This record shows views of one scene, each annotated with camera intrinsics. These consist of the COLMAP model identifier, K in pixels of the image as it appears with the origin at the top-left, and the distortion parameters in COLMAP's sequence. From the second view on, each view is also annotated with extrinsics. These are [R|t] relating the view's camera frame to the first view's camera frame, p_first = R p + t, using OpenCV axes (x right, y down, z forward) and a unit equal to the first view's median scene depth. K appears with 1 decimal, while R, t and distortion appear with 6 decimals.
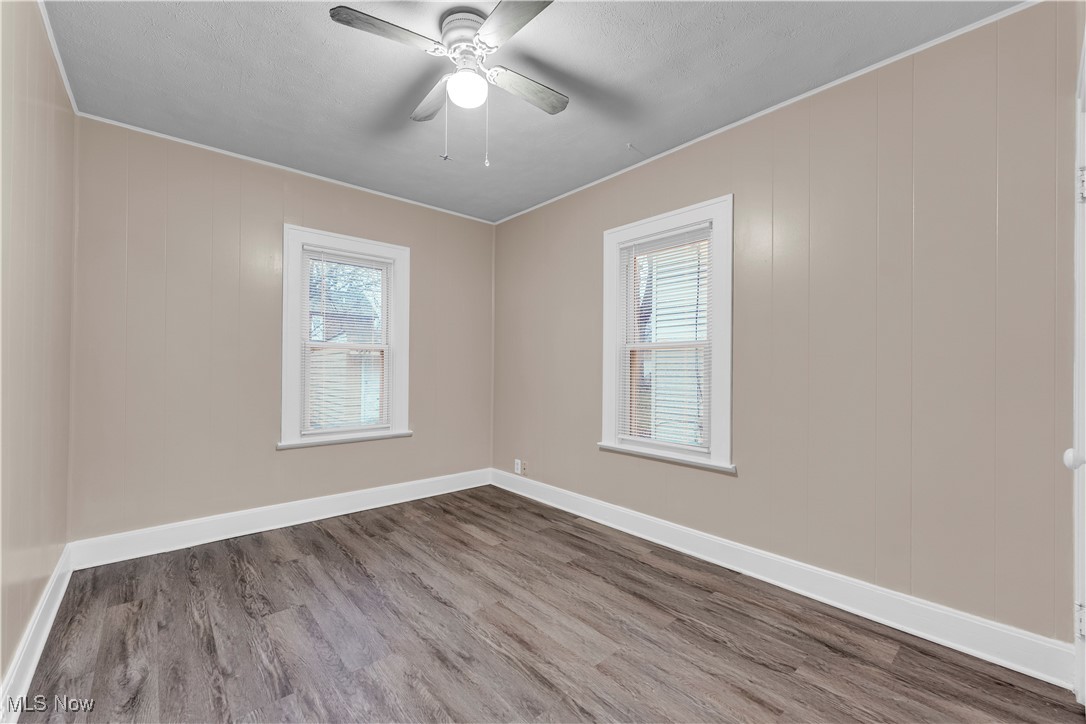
lens RADIAL K [[433.0, 0, 538.5], [0, 433.0, 368.3], [0, 0, 1]] dist [-0.002427, -0.000312]
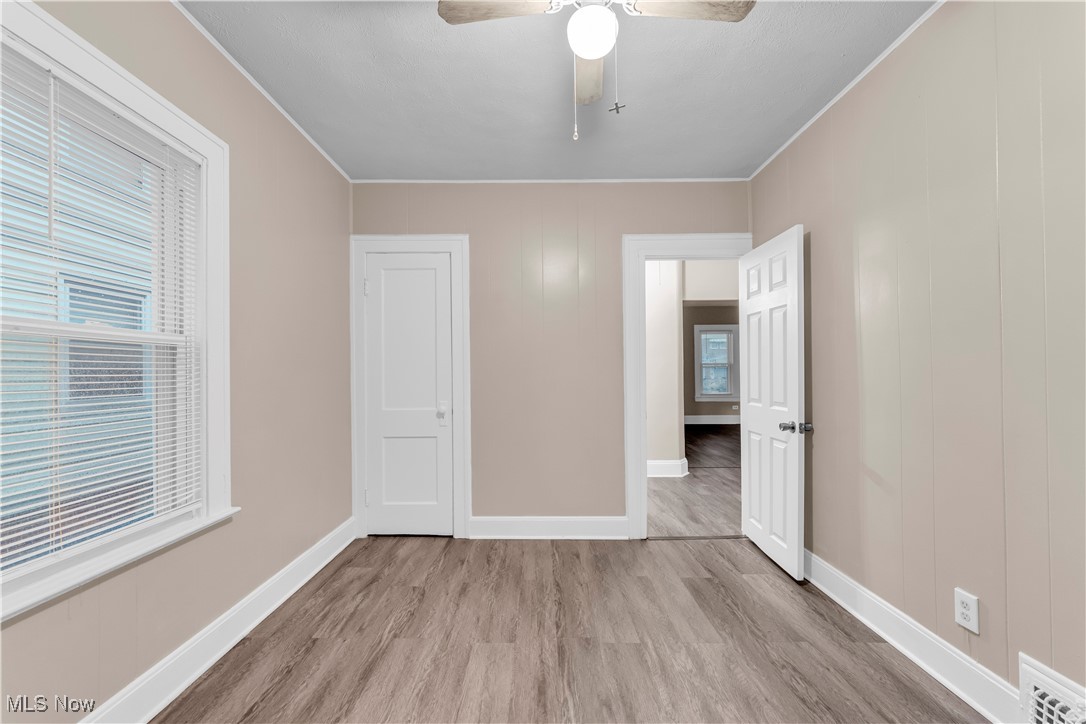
lens RADIAL K [[433.0, 0, 539.0], [0, 433.0, 365.3], [0, 0, 1]] dist [-0.002427, -0.000312]
pose [[-0.740442, 0.010023, 0.672045, -0.625981], [0.002600, 0.999924, -0.012049, -0.015968], [-0.672115, -0.007174, -0.740412, 1.651993]]
